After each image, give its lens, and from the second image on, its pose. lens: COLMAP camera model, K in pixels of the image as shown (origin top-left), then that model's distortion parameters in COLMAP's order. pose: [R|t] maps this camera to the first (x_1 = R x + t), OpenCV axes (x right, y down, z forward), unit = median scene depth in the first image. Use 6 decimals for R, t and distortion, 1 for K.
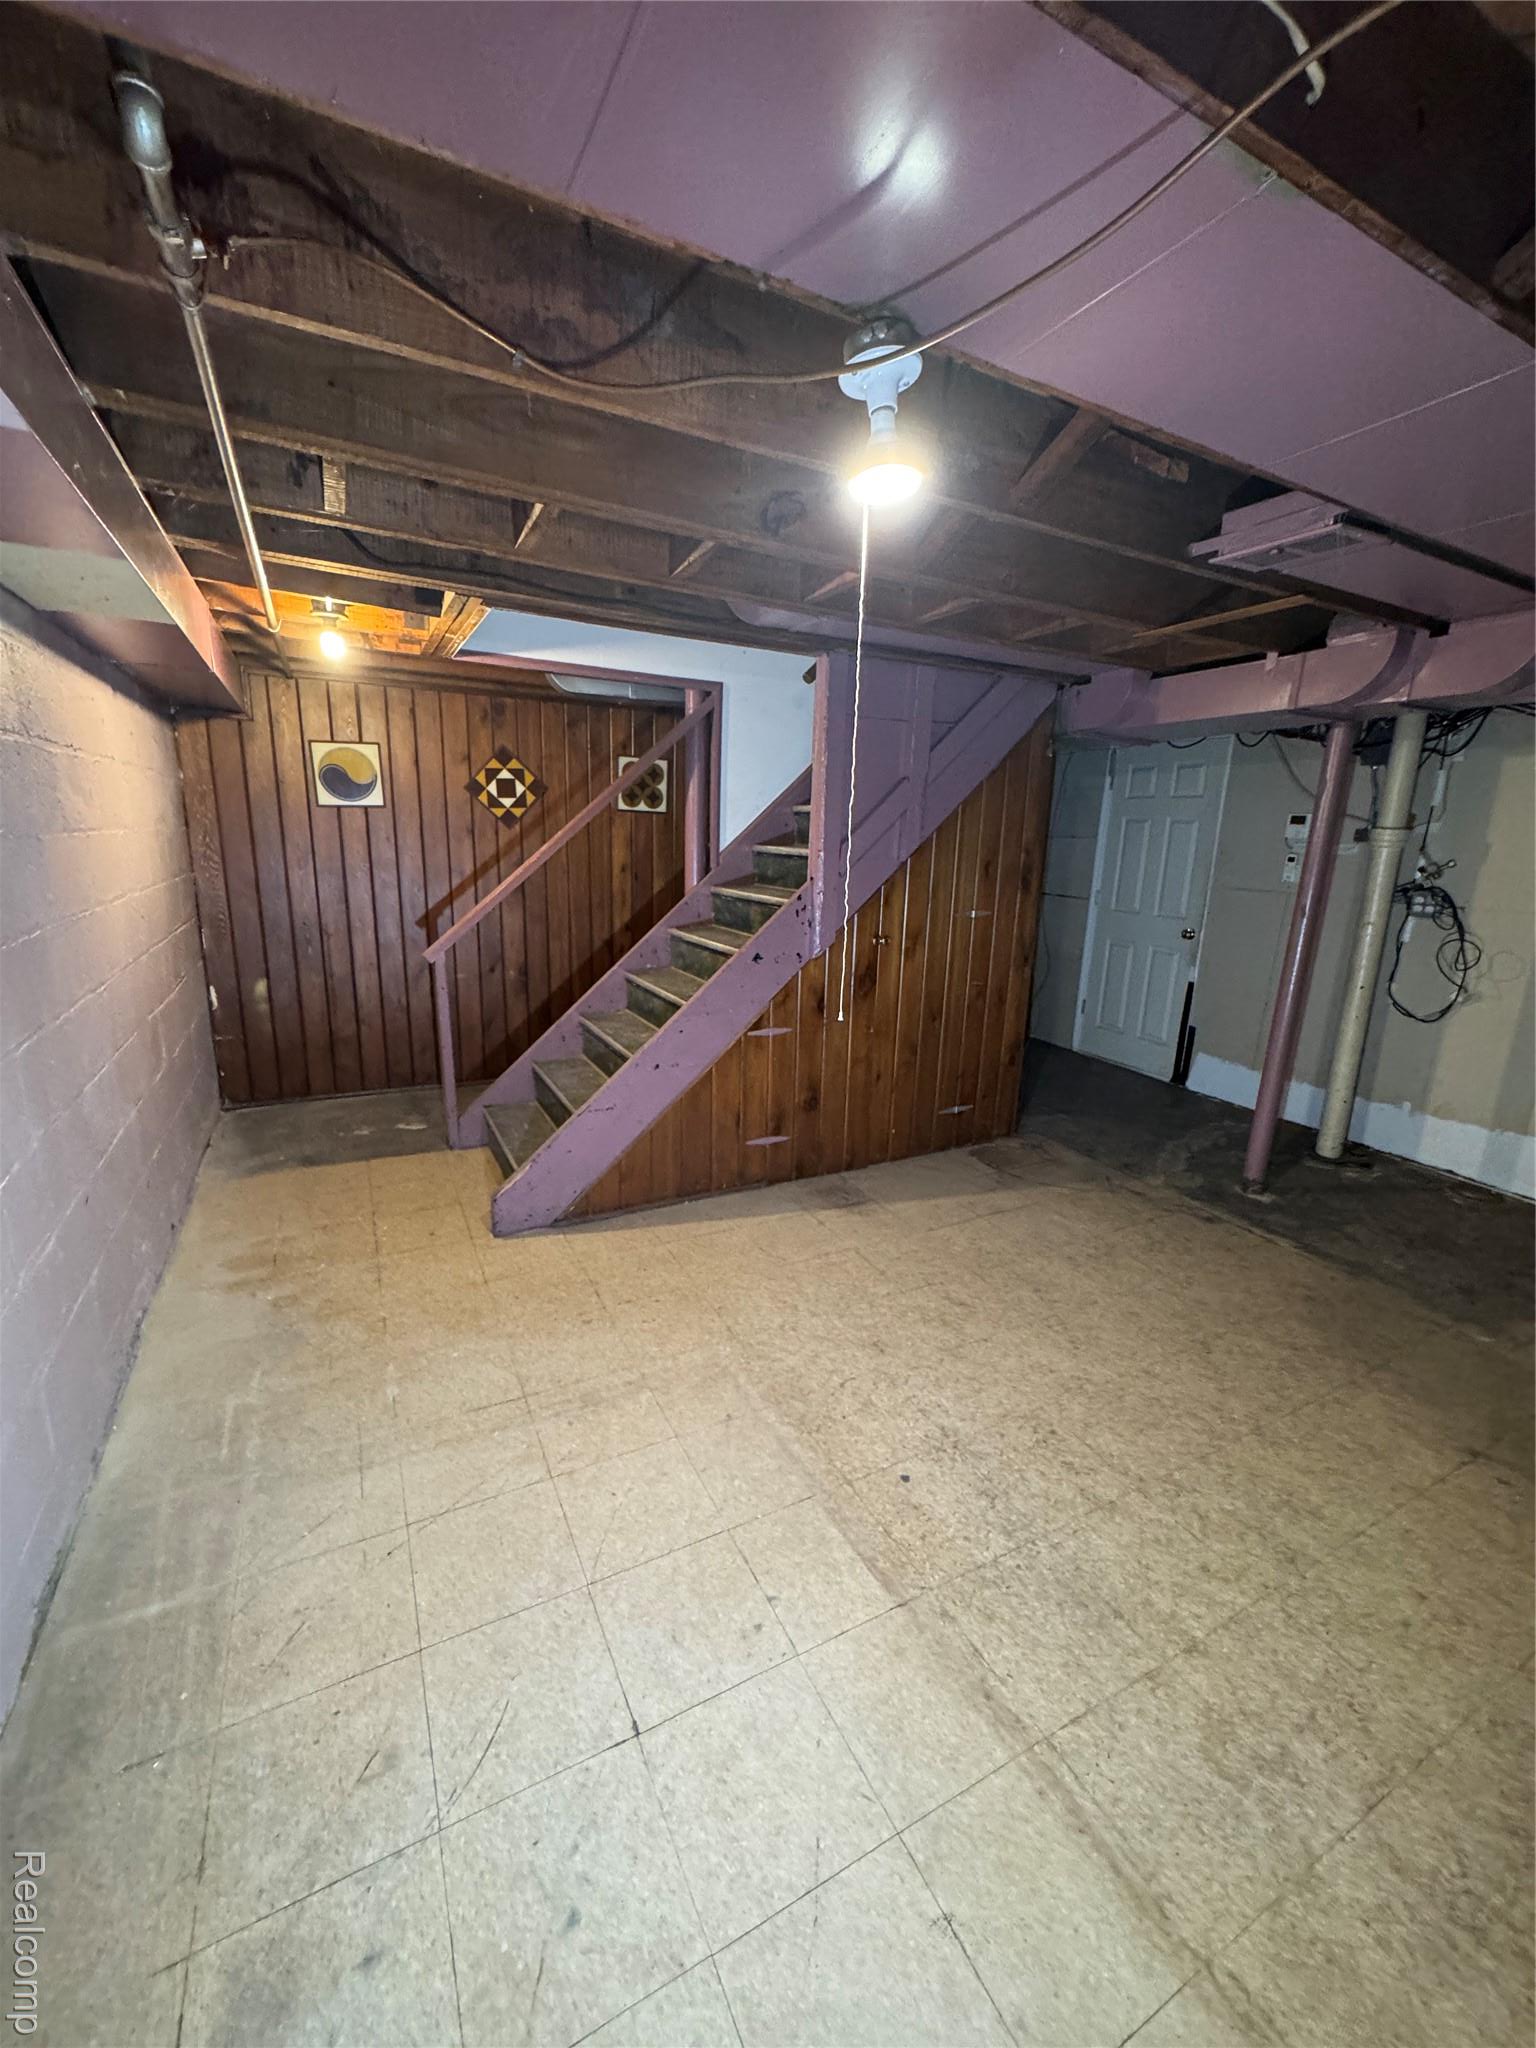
lens RADIAL K [[812.4, 0, 756.4], [0, 812.4, 1017.0], [0, 0, 1]] dist [-0.001097, -0.000286]
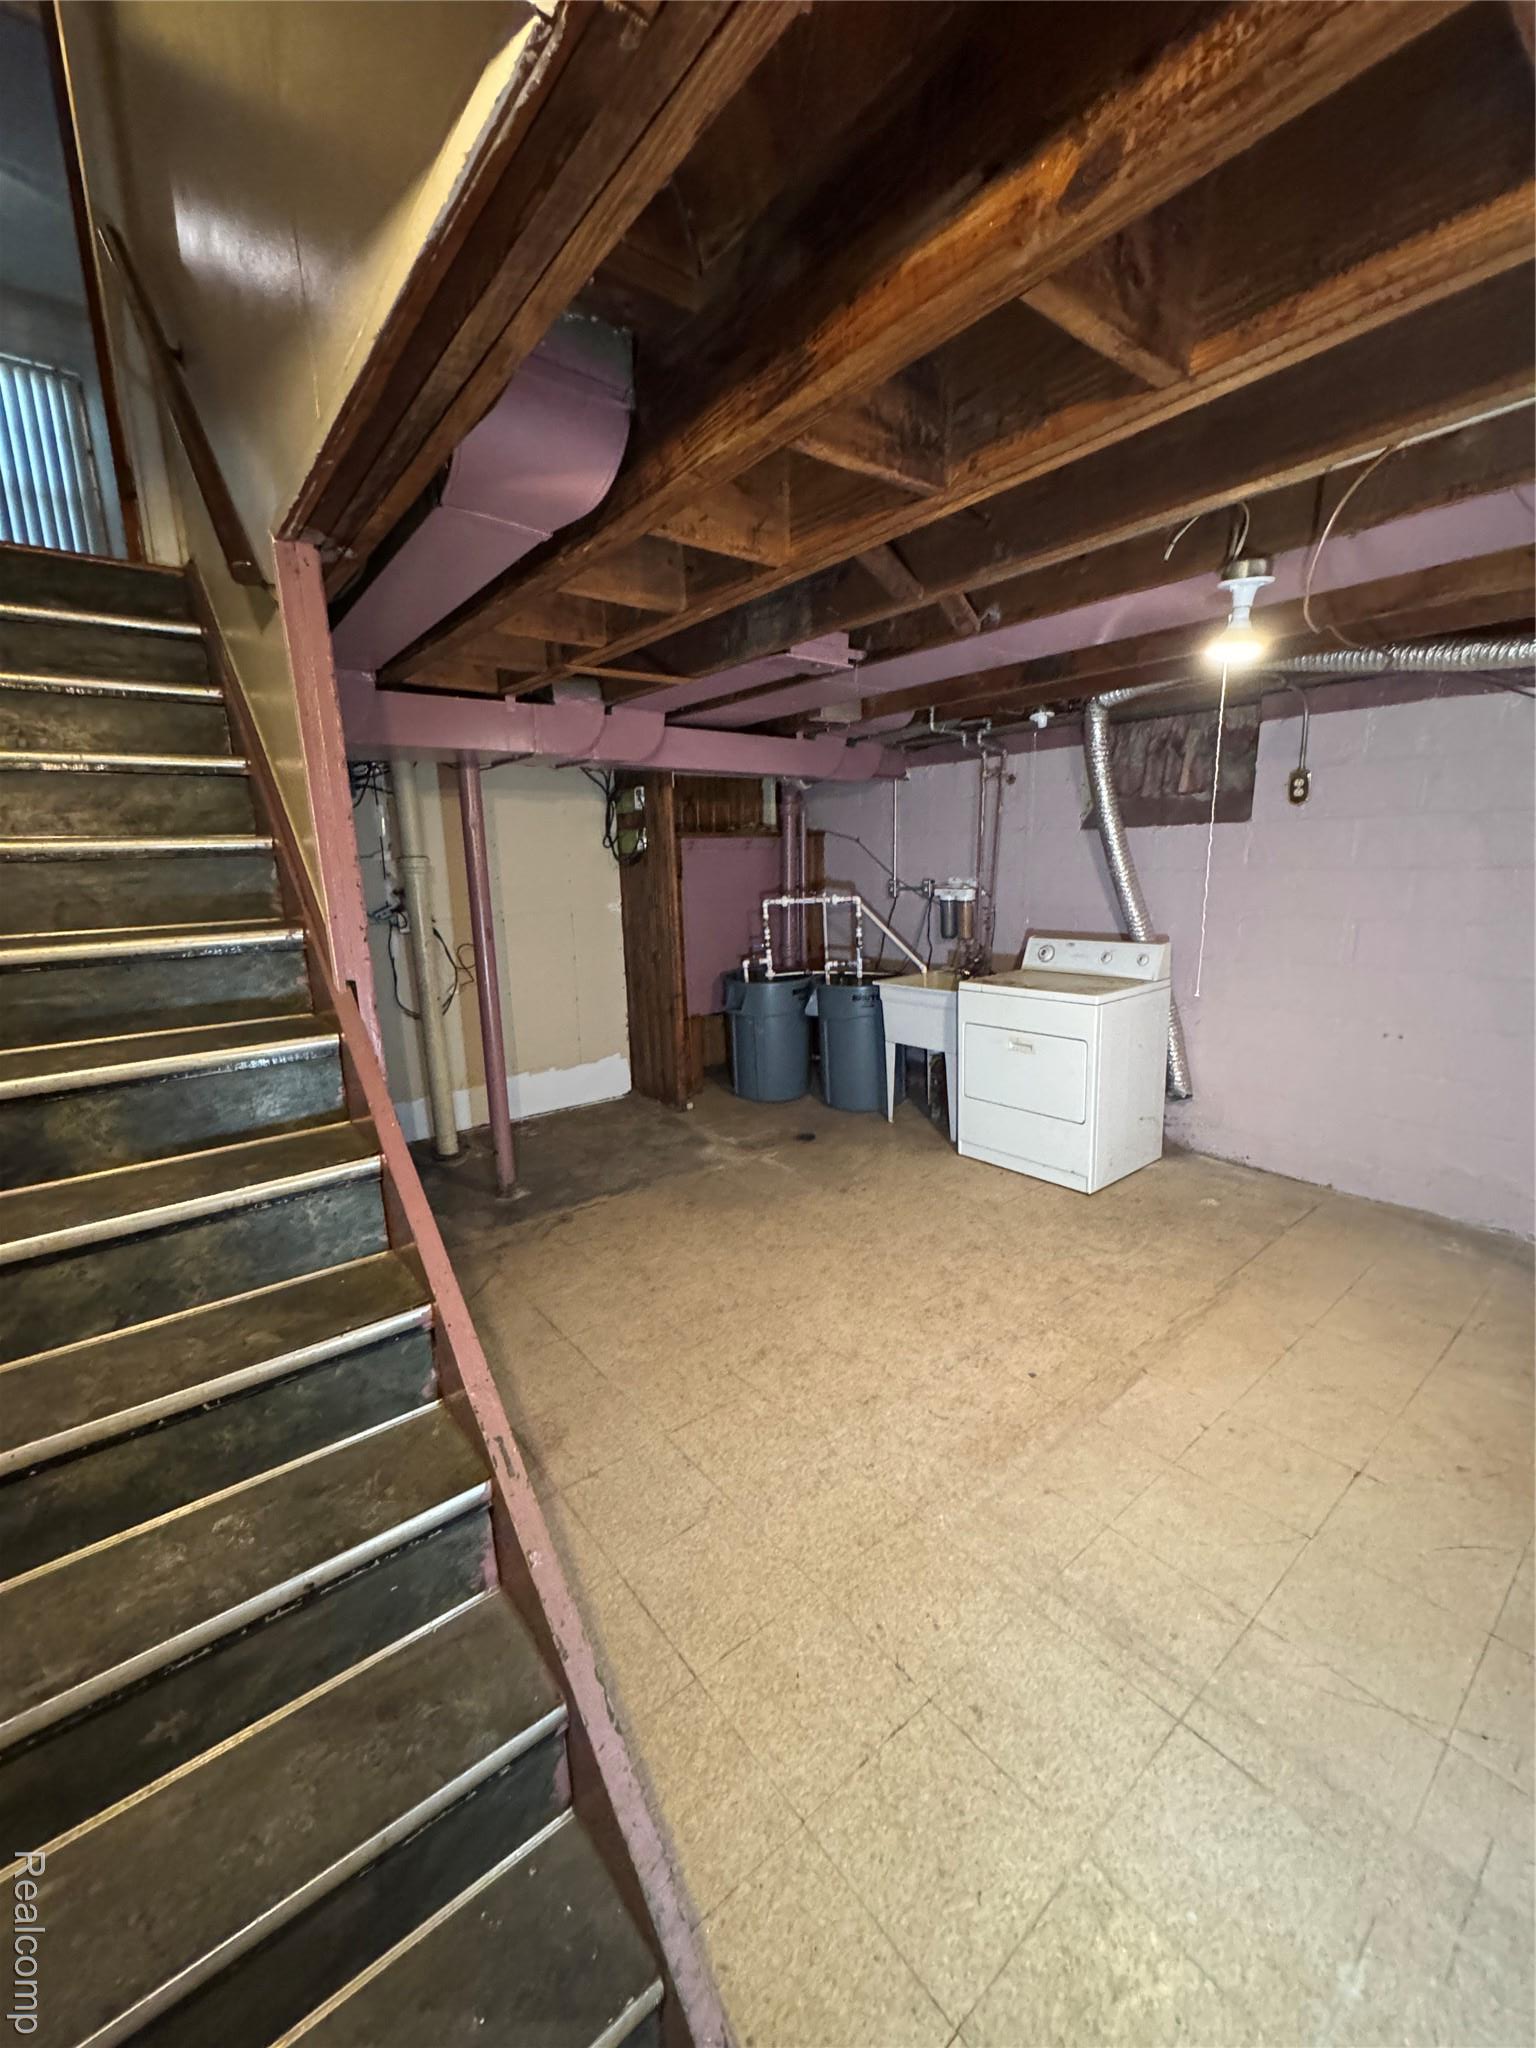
lens RADIAL K [[812.4, 0, 784.3], [0, 812.4, 1018.6], [0, 0, 1]] dist [-0.001097, -0.000286]
pose [[-0.205658, -0.216393, 0.954400, -0.573571], [0.238690, 0.934702, 0.263361, -0.259933], [-0.949069, 0.281968, -0.140578, 0.970024]]
